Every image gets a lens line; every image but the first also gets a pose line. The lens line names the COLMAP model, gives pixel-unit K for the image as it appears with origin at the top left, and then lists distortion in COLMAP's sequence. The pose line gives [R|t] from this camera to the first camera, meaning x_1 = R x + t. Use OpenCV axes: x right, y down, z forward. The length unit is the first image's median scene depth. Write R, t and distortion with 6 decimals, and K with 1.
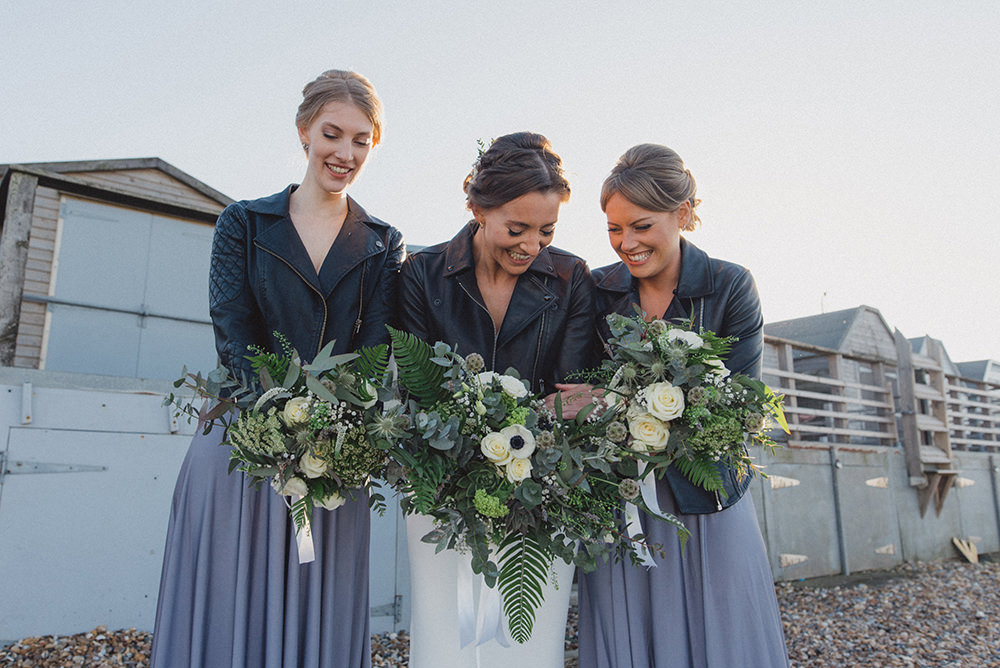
lens RADIAL K [[743.0, 0, 459.1], [0, 743.0, 323.1], [0, 0, 1]] dist [-0.003129, 0.002616]
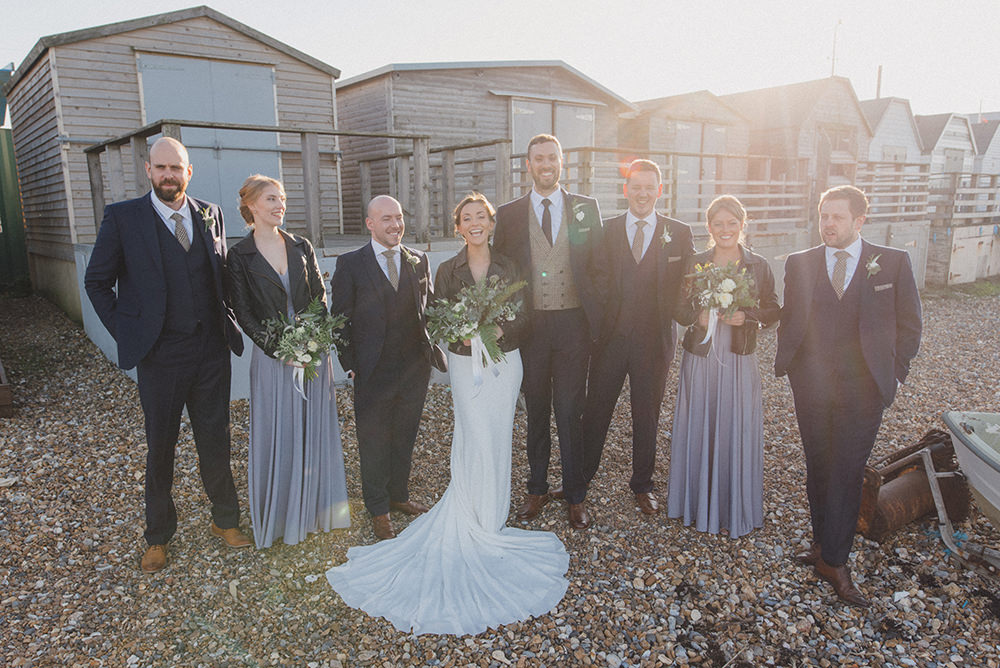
lens RADIAL K [[710.6, 0, 489.6], [0, 710.6, 334.6], [0, 0, 1]] dist [0.000729, -0.001298]
pose [[0.999608, -0.025556, 0.011471, 0.016810], [0.019373, 0.926469, 0.375873, -0.158473], [-0.020233, -0.375503, 0.926600, -0.245602]]
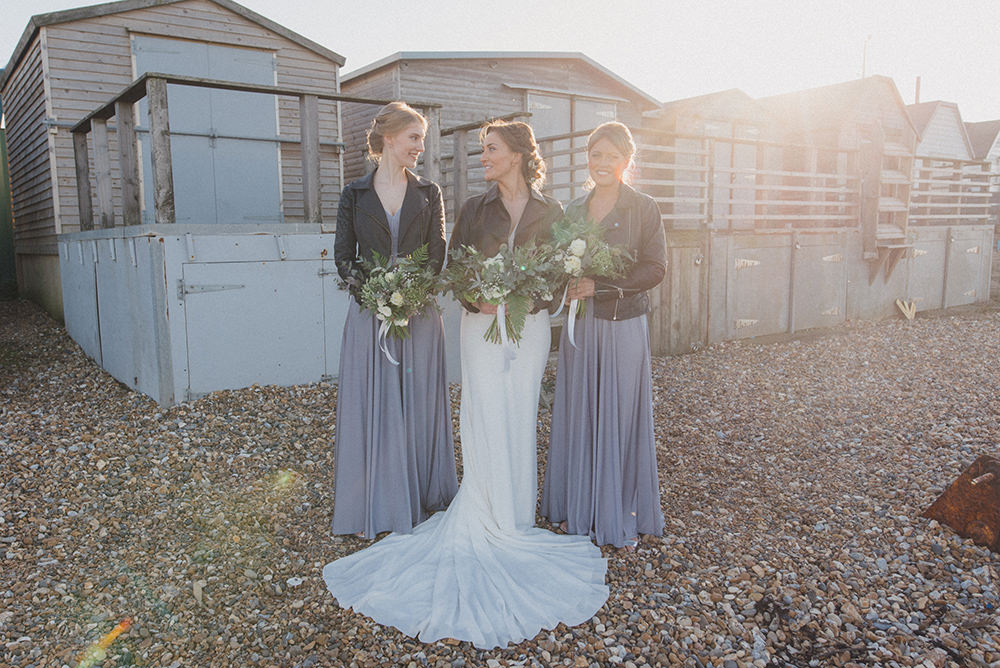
lens RADIAL K [[743.0, 0, 459.1], [0, 743.0, 323.1], [0, 0, 1]] dist [-0.003129, 0.002616]
pose [[0.999101, -0.018870, -0.037972, 0.005937], [0.029977, 0.947695, 0.317765, -0.090719], [0.029990, -0.318618, 0.947409, -0.198551]]
